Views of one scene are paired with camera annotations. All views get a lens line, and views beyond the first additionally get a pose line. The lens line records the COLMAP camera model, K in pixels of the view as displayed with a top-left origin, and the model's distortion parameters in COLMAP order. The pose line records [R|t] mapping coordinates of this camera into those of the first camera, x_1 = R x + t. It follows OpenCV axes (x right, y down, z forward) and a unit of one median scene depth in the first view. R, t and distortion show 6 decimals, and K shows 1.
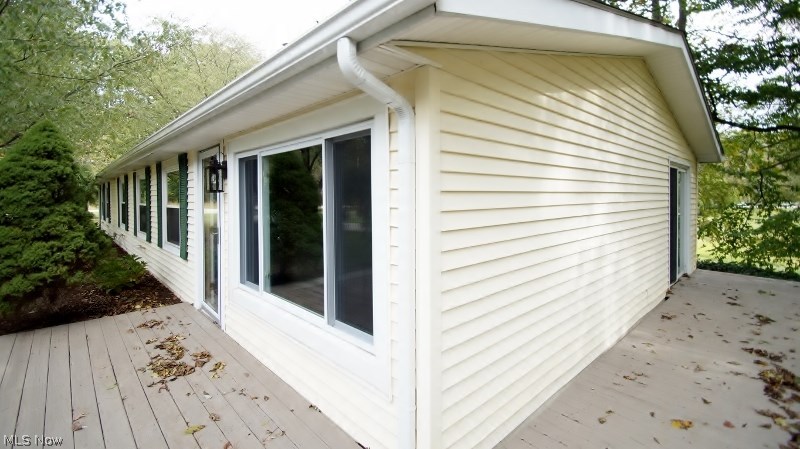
lens RADIAL K [[369.1, 0, 395.2], [0, 369.1, 209.1], [0, 0, 1]] dist [0.021391, -0.023421]
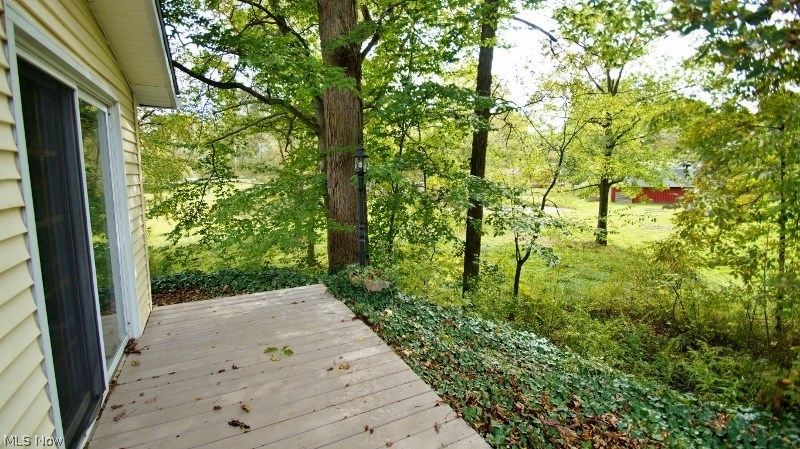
lens RADIAL K [[369.1, 0, 395.2], [0, 369.1, 209.1], [0, 0, 1]] dist [0.021391, -0.023421]
pose [[0.299002, -0.095715, 0.949440, 0.250288], [0.026262, 0.995405, 0.092078, -0.009612], [-0.953891, -0.002597, 0.300141, 0.297644]]
